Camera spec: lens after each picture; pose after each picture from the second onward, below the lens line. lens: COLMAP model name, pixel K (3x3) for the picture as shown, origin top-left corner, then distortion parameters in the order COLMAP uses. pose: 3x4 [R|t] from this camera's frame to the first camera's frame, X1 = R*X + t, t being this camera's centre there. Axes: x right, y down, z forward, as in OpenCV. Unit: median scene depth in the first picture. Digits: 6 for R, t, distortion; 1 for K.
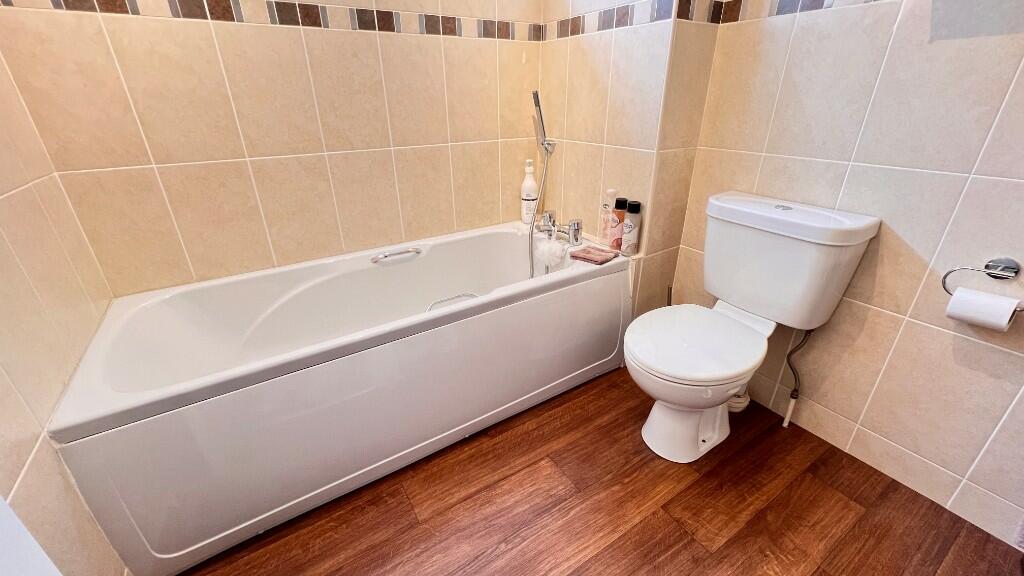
lens RADIAL K [[411.1, 0, 512.3], [0, 411.1, 286.2], [0, 0, 1]] dist [-0.000149, 0.000193]
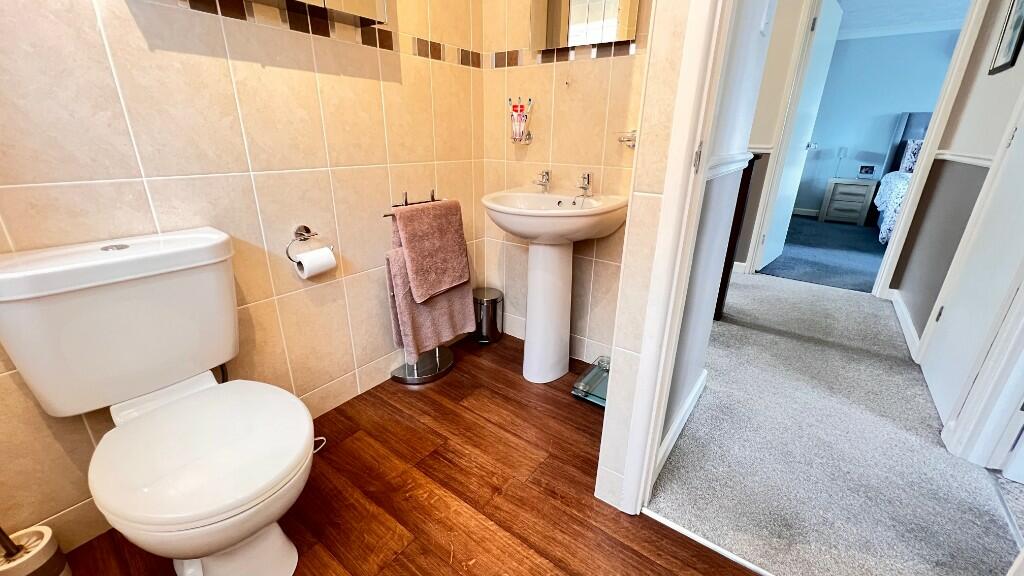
lens RADIAL K [[411.1, 0, 509.8], [0, 411.1, 286.7], [0, 0, 1]] dist [-0.000149, 0.000193]
pose [[-0.353895, -0.322502, 0.877924, -0.282021], [0.385675, 0.804828, 0.451117, -0.214903], [-0.852064, 0.498242, -0.160443, 0.607811]]
